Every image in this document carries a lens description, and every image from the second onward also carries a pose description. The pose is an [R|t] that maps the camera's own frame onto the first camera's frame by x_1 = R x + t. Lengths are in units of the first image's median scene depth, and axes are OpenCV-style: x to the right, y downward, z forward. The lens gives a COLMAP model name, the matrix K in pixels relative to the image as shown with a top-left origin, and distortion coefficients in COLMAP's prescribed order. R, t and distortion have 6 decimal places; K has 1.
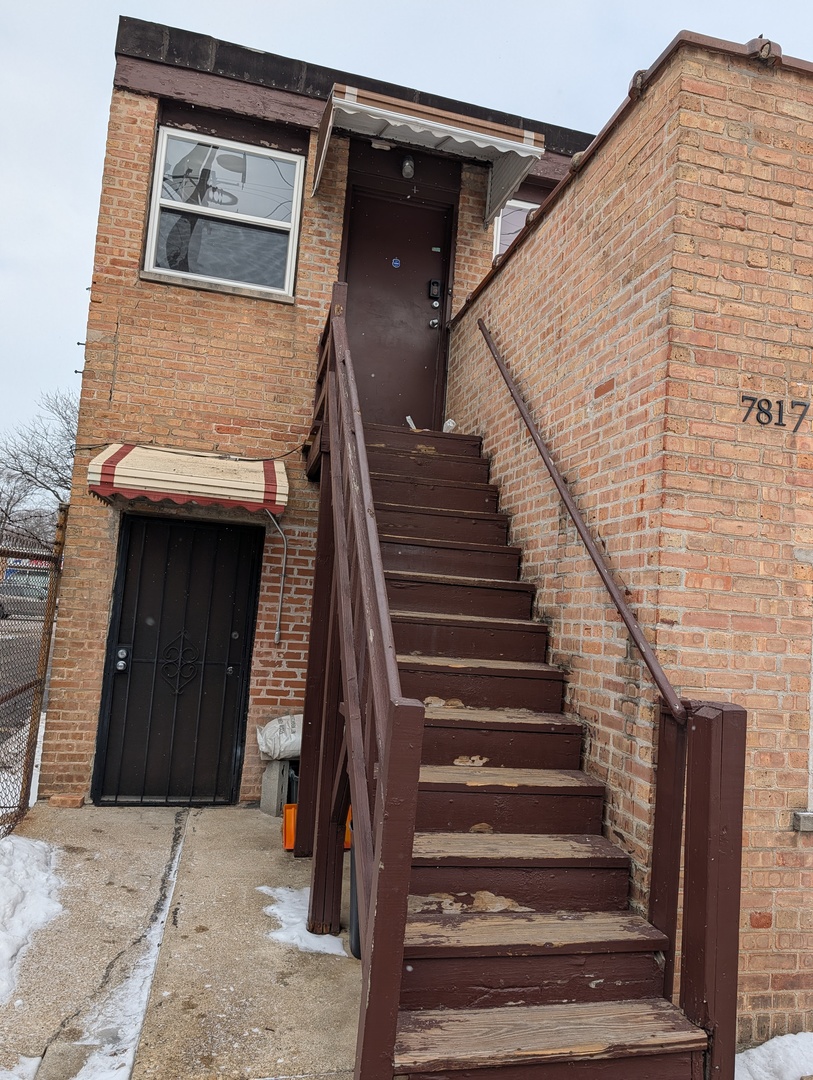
lens RADIAL K [[749.8, 0, 409.1], [0, 749.8, 541.0], [0, 0, 1]] dist [-0.030853, 0.008419]
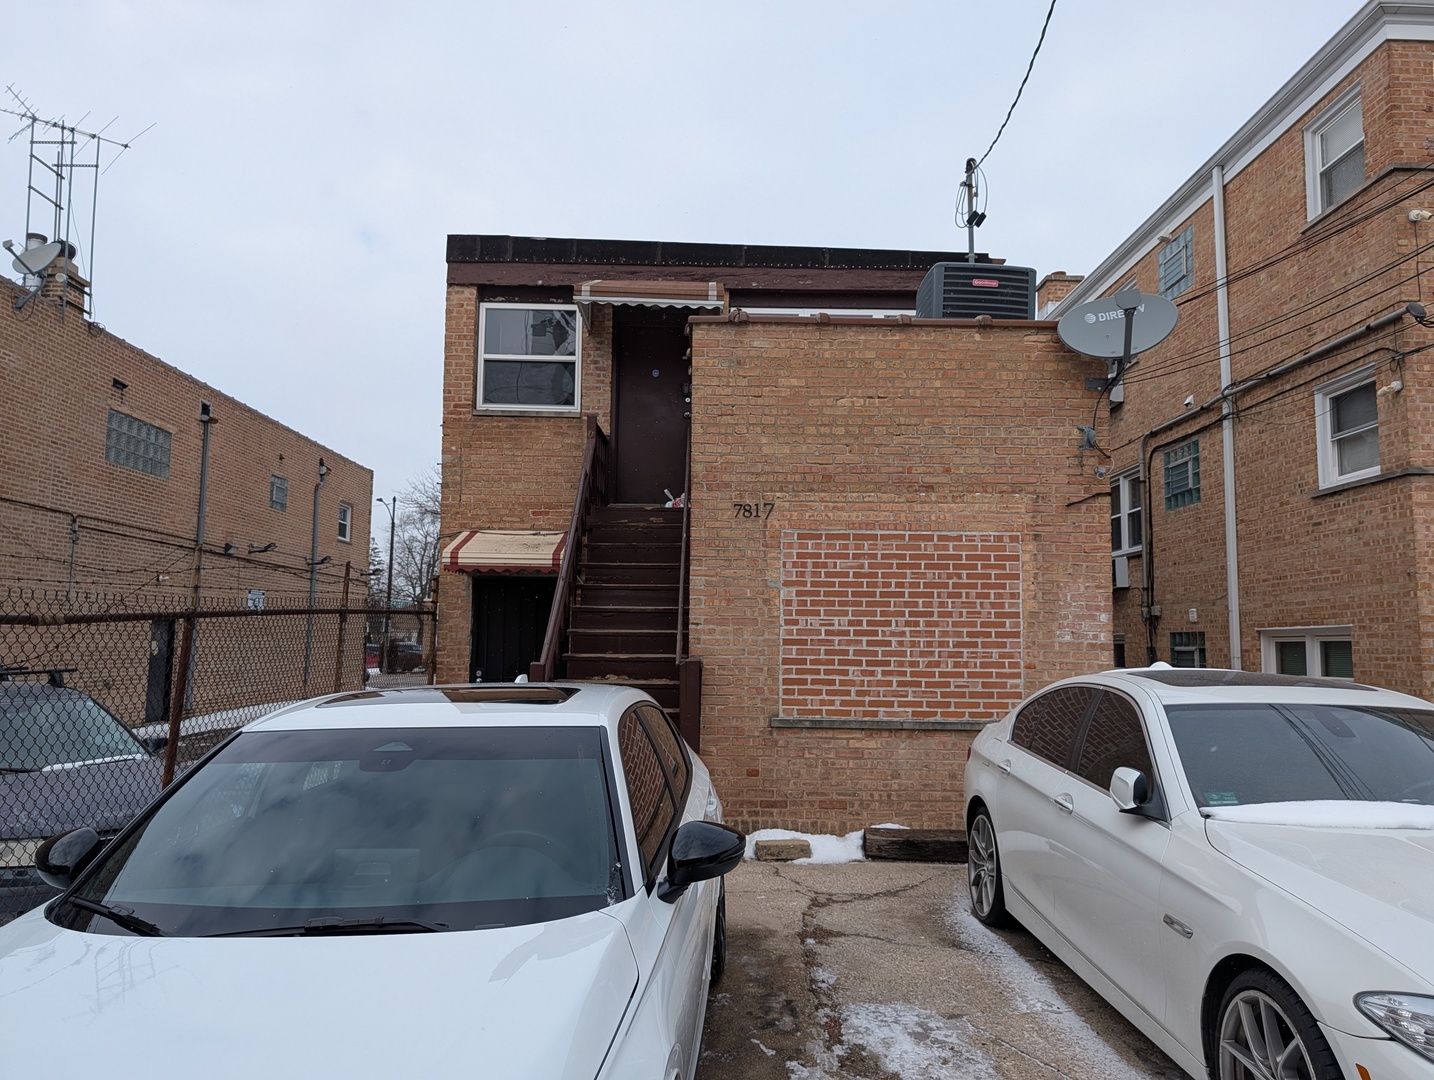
lens RADIAL K [[995.5, 0, 719.4], [0, 995.5, 540.6], [0, 0, 1]] dist [-0.030853, 0.008419]
pose [[0.974829, -0.083446, -0.206749, 0.495752], [0.079054, 0.996436, -0.029428, -0.014879], [0.208468, 0.012343, 0.977951, -0.806148]]
